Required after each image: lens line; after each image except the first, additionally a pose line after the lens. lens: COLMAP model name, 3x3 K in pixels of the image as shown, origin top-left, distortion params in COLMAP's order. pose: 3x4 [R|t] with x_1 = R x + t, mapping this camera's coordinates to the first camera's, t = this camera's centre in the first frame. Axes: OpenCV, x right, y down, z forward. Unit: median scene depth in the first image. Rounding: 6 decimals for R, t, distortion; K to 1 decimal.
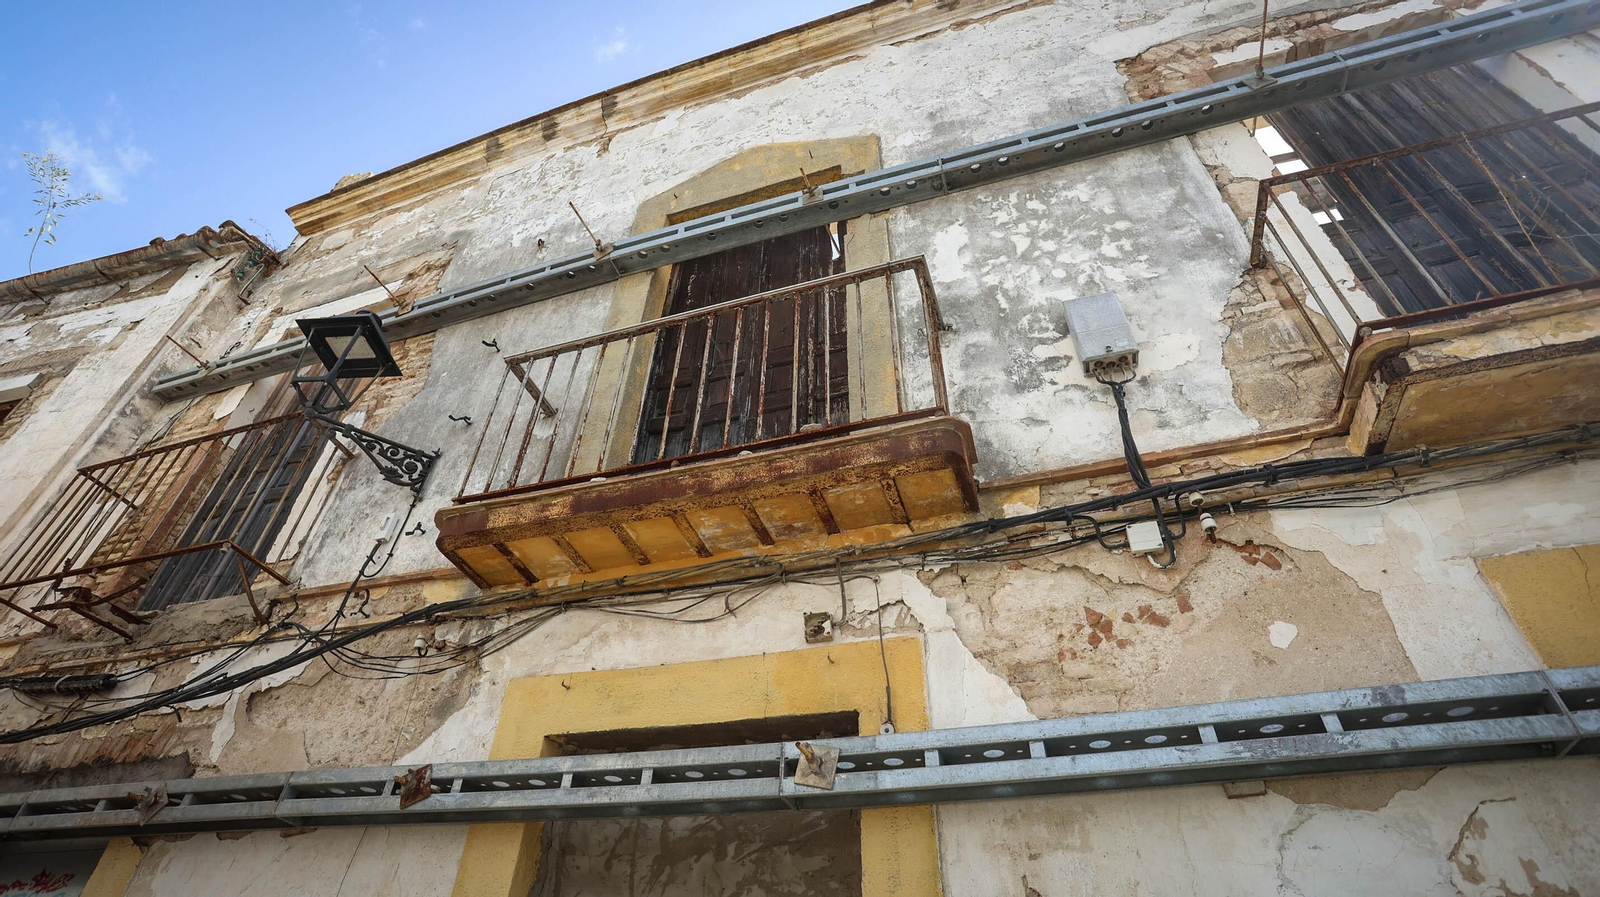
lens RADIAL K [[780.5, 0, 800.0], [0, 780.5, 448.5], [0, 0, 1]] dist [-0.063711, 0.026858]
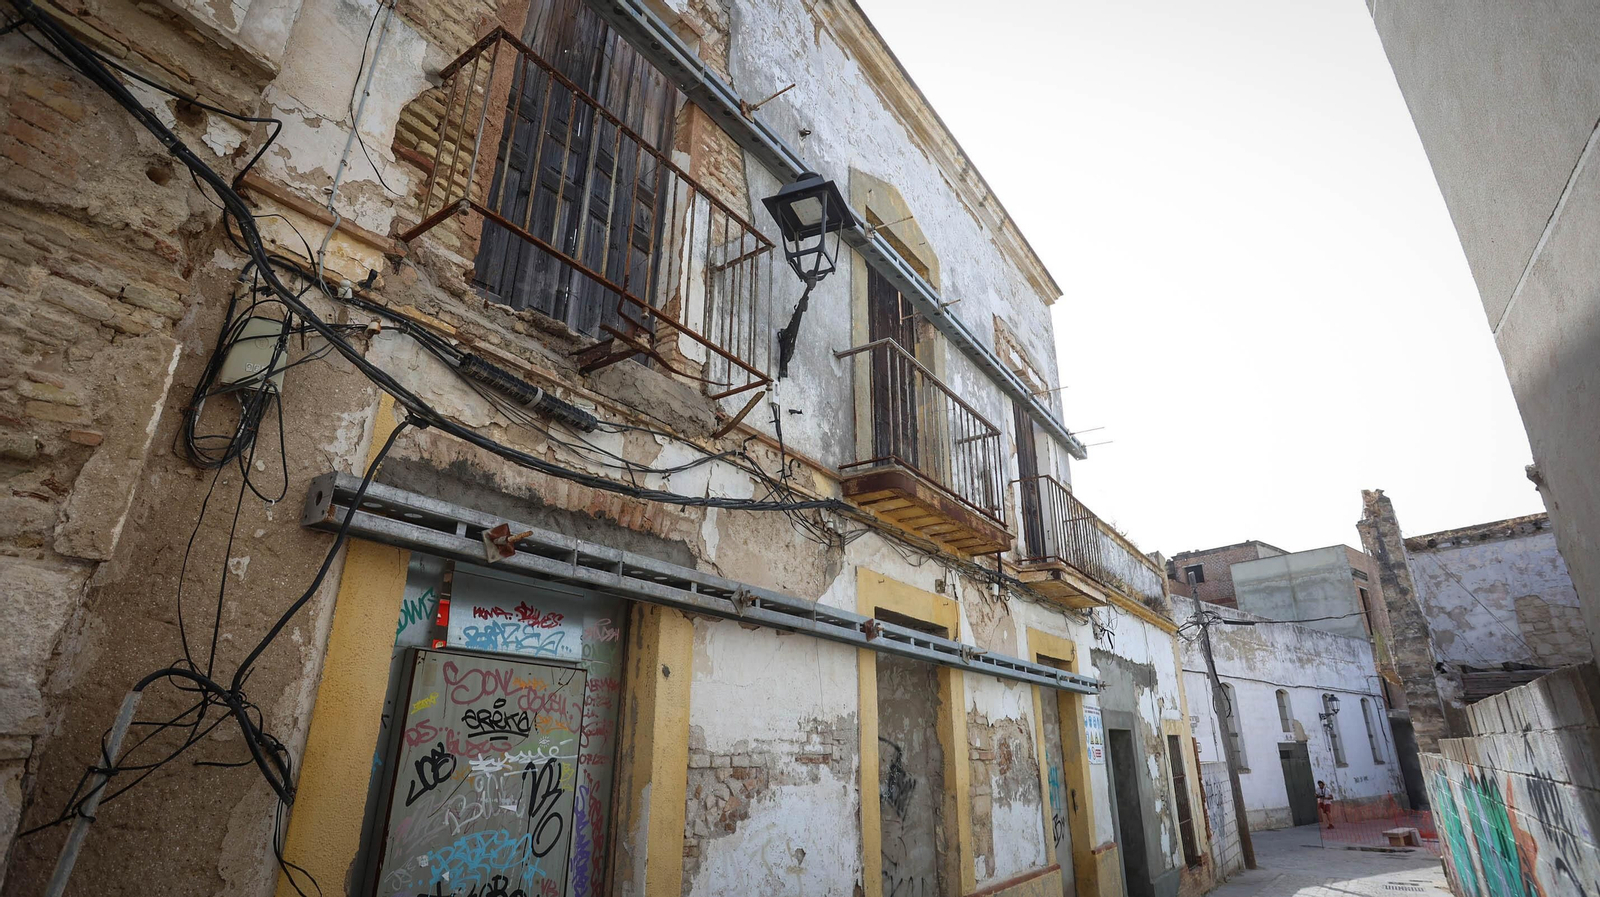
lens RADIAL K [[780.5, 0, 800.0], [0, 780.5, 448.5], [0, 0, 1]] dist [-0.063711, 0.026858]
pose [[0.299005, 0.317611, 0.899844, -1.958492], [-0.618403, 0.782668, -0.070766, 0.285229], [-0.726755, -0.535307, 0.430434, 0.470426]]
